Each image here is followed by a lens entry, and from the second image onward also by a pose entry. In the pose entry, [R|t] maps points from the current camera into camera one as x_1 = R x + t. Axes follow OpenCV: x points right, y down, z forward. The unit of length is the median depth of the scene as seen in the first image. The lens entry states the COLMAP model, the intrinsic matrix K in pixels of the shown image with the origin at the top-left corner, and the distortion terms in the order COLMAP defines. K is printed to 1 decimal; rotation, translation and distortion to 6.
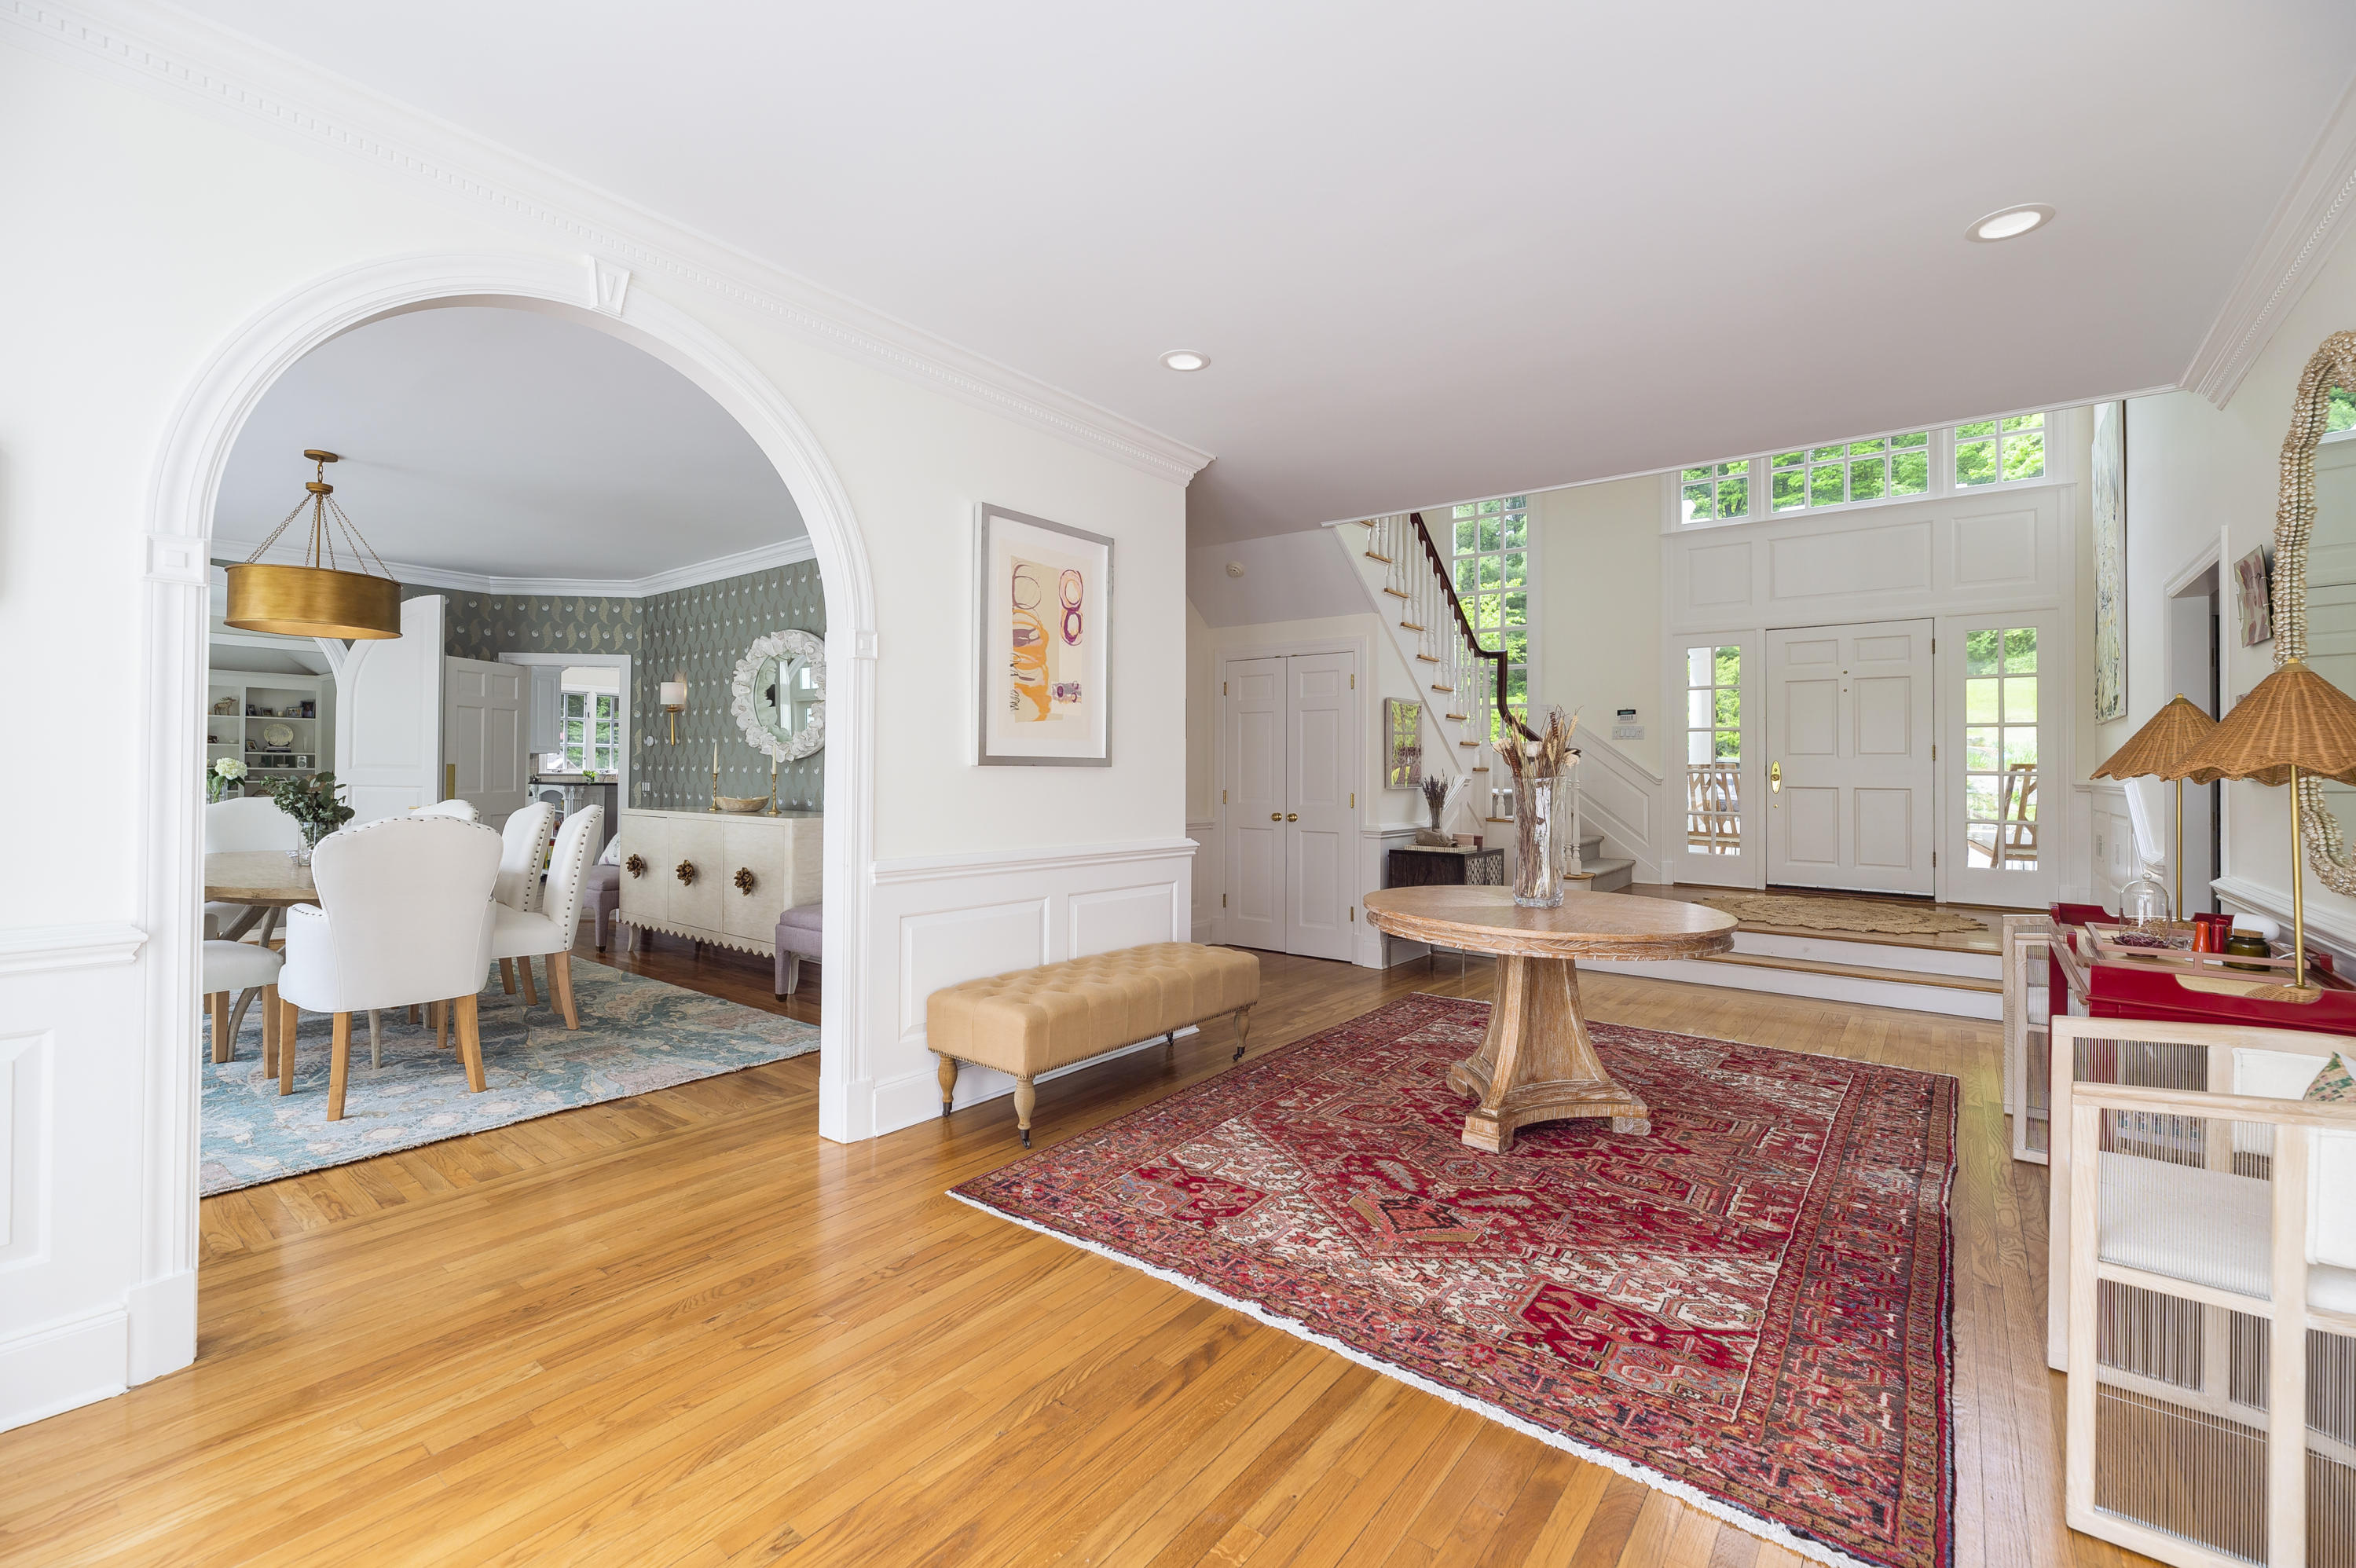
lens RADIAL K [[995.2, 0, 1182.8], [0, 995.2, 753.4], [0, 0, 1]] dist [0.000302, 0.000131]
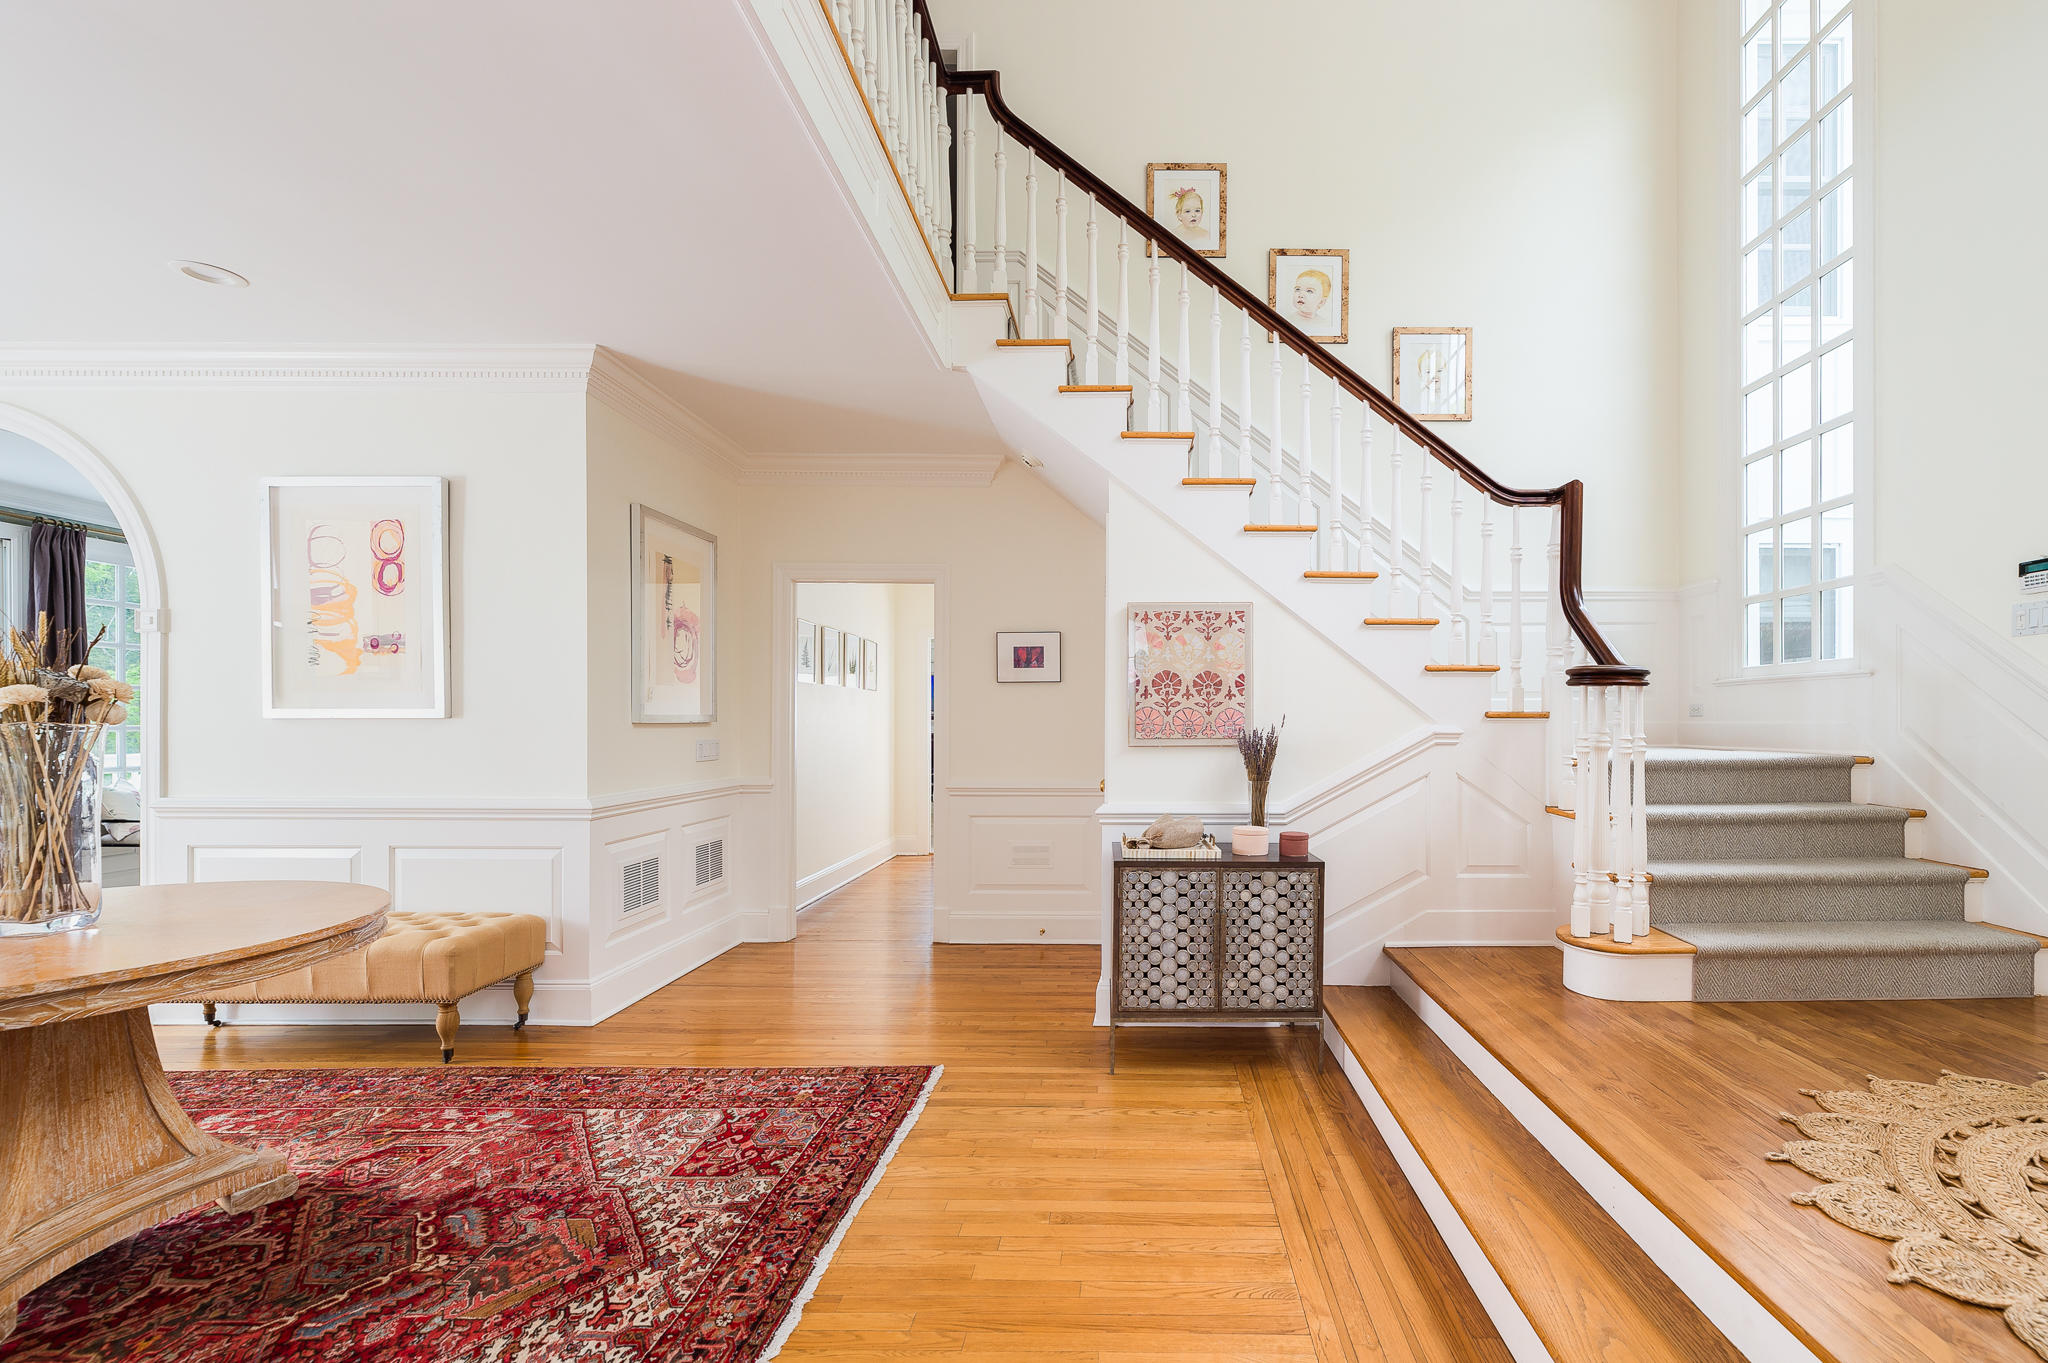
lens RADIAL K [[892.2, 0, 1132.4], [0, 892.2, 722.4], [0, 0, 1]] dist [-0.003281, -0.000436]
pose [[0.622292, -0.014809, -0.782645, 1.485317], [0.017818, 0.999830, -0.004751, 0.042766], [0.782583, -0.010988, 0.622450, 1.439438]]
